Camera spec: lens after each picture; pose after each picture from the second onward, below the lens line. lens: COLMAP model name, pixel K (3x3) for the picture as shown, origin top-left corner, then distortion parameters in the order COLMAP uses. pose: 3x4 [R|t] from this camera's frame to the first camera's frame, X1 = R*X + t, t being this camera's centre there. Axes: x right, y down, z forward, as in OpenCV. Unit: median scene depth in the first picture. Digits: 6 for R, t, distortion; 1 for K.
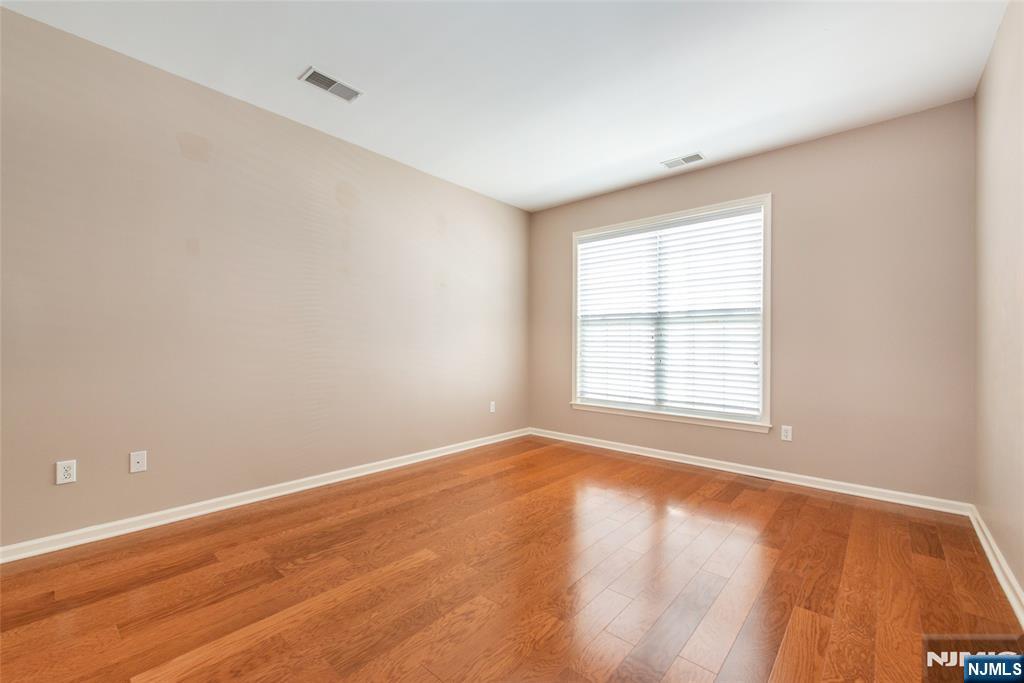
lens RADIAL K [[415.5, 0, 495.3], [0, 415.5, 338.1], [0, 0, 1]] dist [0.001067, -0.001195]
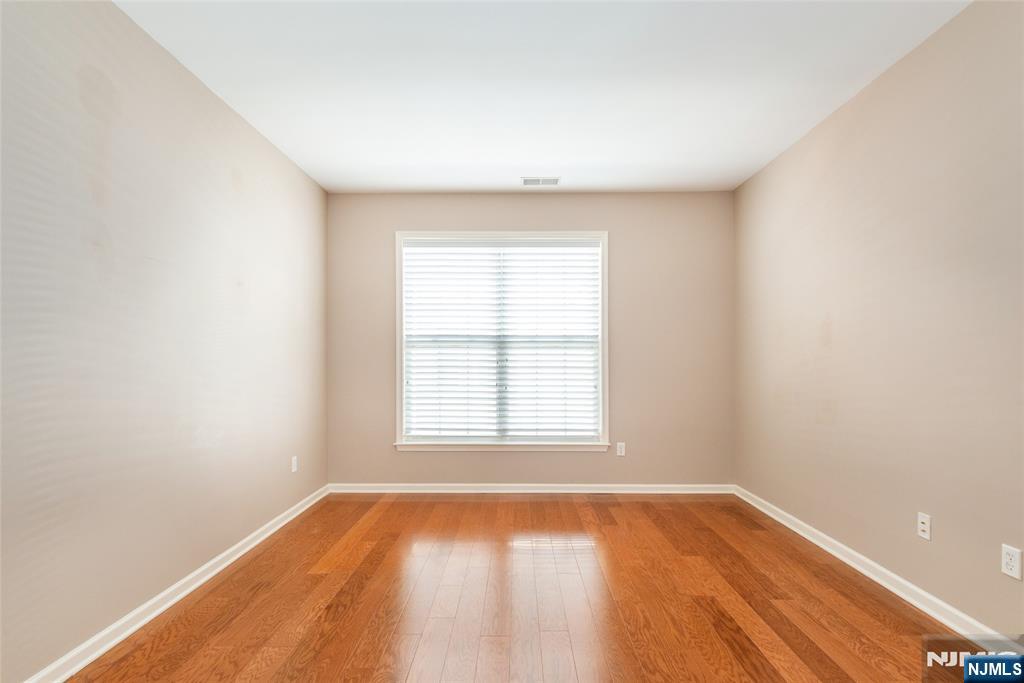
lens RADIAL K [[478.7, 0, 521.6], [0, 478.7, 354.0], [0, 0, 1]] dist [0.012749, -0.001709]
pose [[0.751175, 0.001114, 0.660102, -0.312470], [-0.004266, 0.999986, 0.003168, -0.027170], [-0.660089, -0.005196, 0.751169, 0.185173]]
